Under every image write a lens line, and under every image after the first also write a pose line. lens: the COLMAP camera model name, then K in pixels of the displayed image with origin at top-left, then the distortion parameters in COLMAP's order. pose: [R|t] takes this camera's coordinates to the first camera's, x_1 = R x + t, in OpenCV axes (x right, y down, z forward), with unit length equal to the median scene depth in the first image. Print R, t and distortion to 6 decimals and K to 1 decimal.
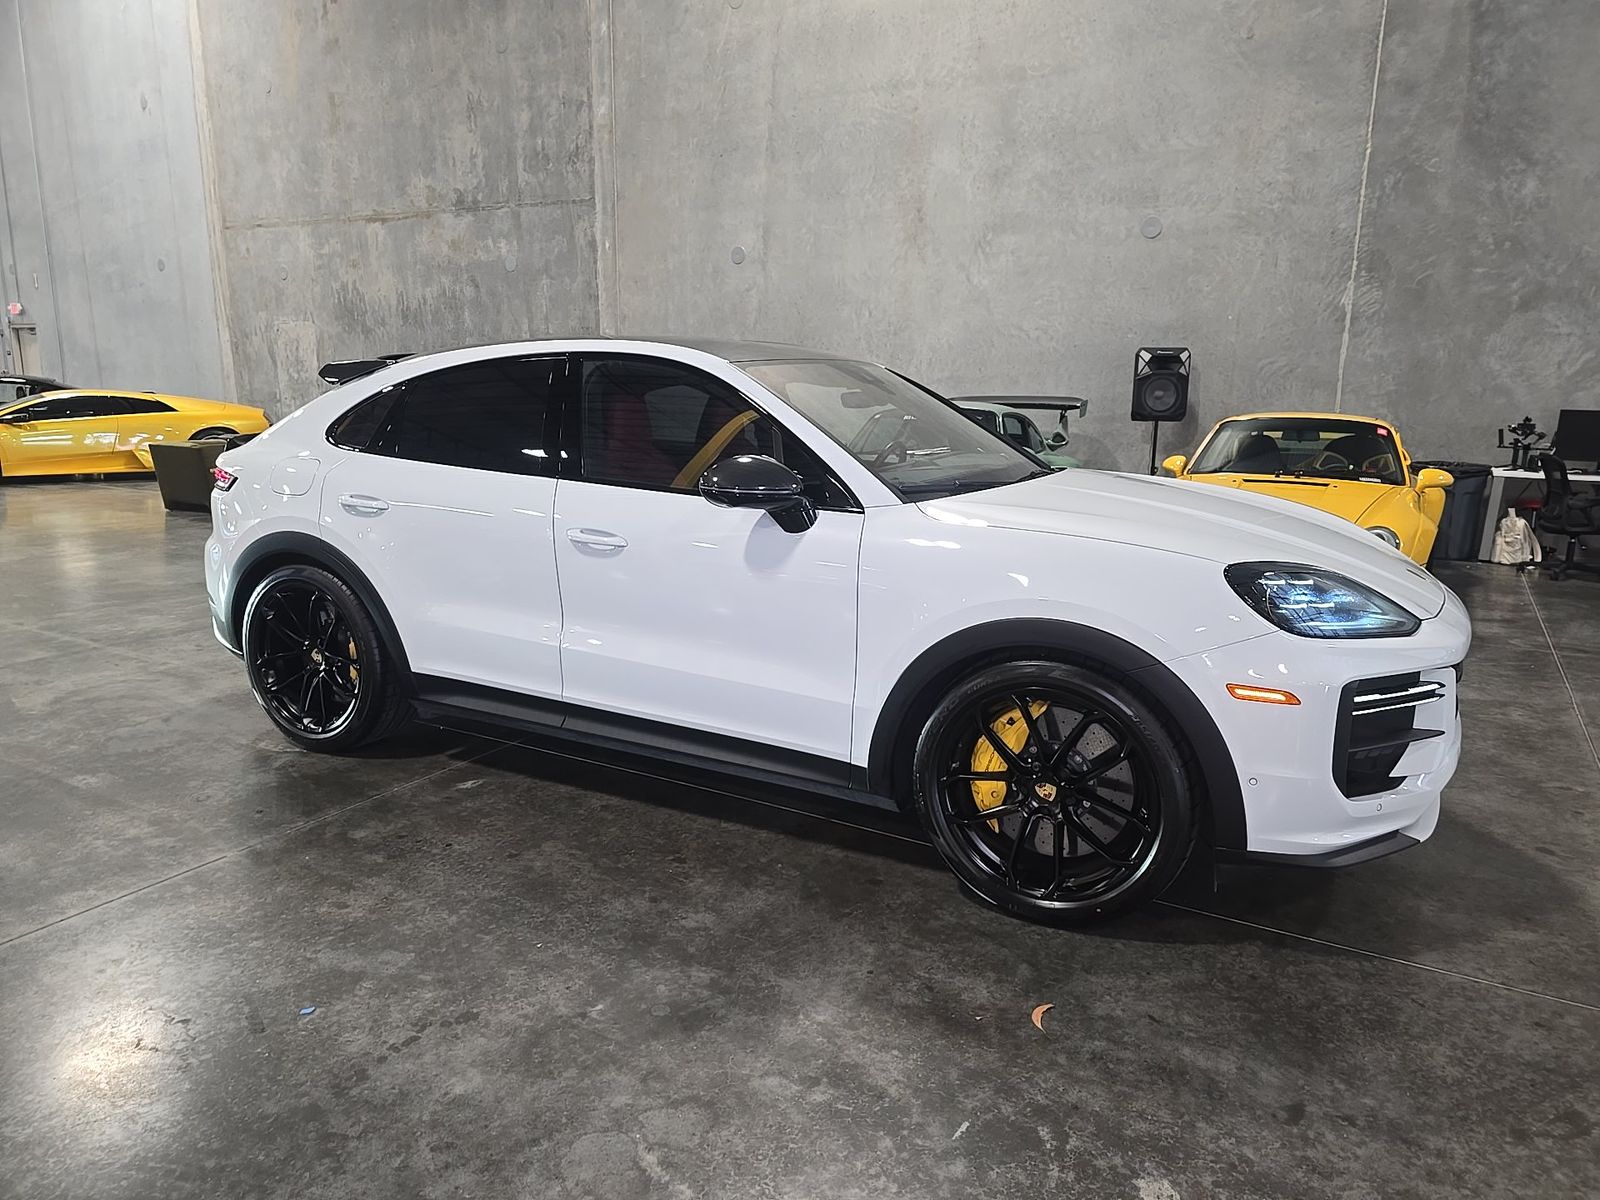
lens RADIAL K [[1097.4, 0, 799.1], [0, 1097.4, 611.3], [0, 0, 1]] dist [0.052598, -0.051585]
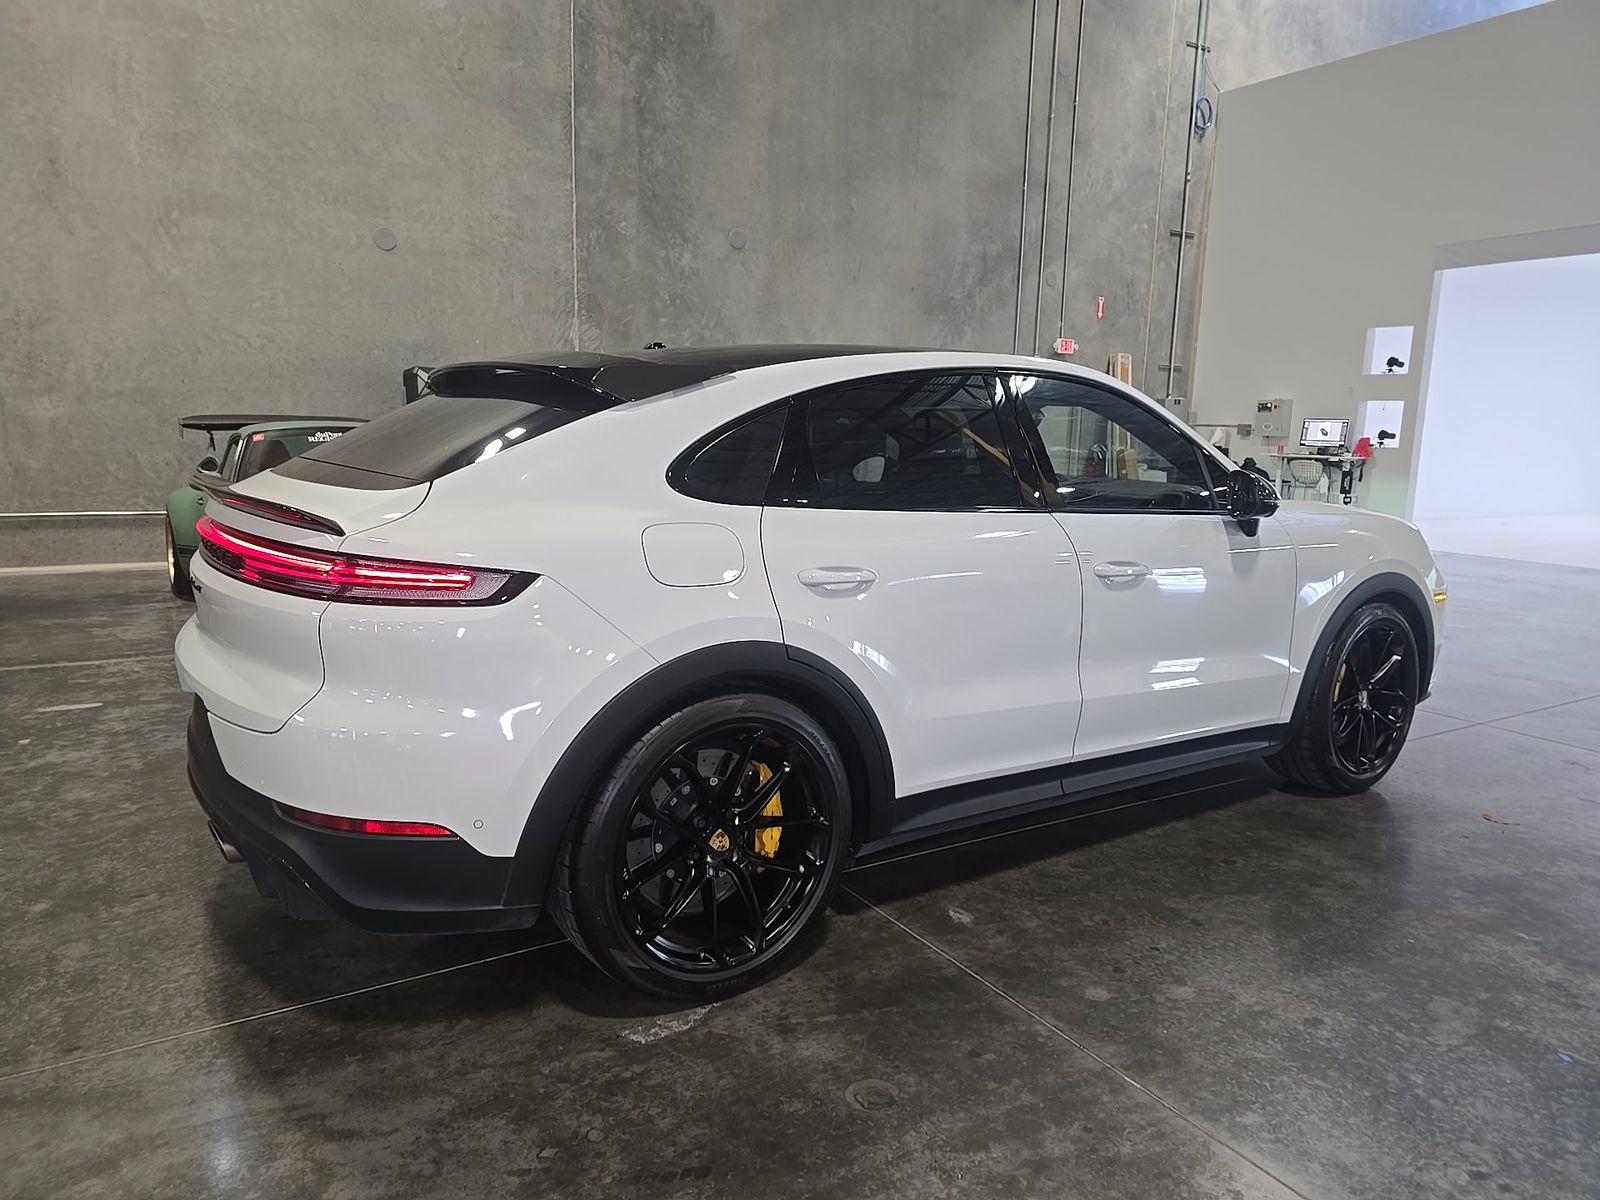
lens RADIAL K [[1097.4, 0, 799.1], [0, 1097.4, 611.3], [0, 0, 1]] dist [0.052598, -0.051585]
pose [[0.453888, -0.149652, 0.878402, -0.420825], [0.165757, 0.982770, 0.081783, -0.057307], [-0.875505, 0.108481, 0.470874, 0.298450]]
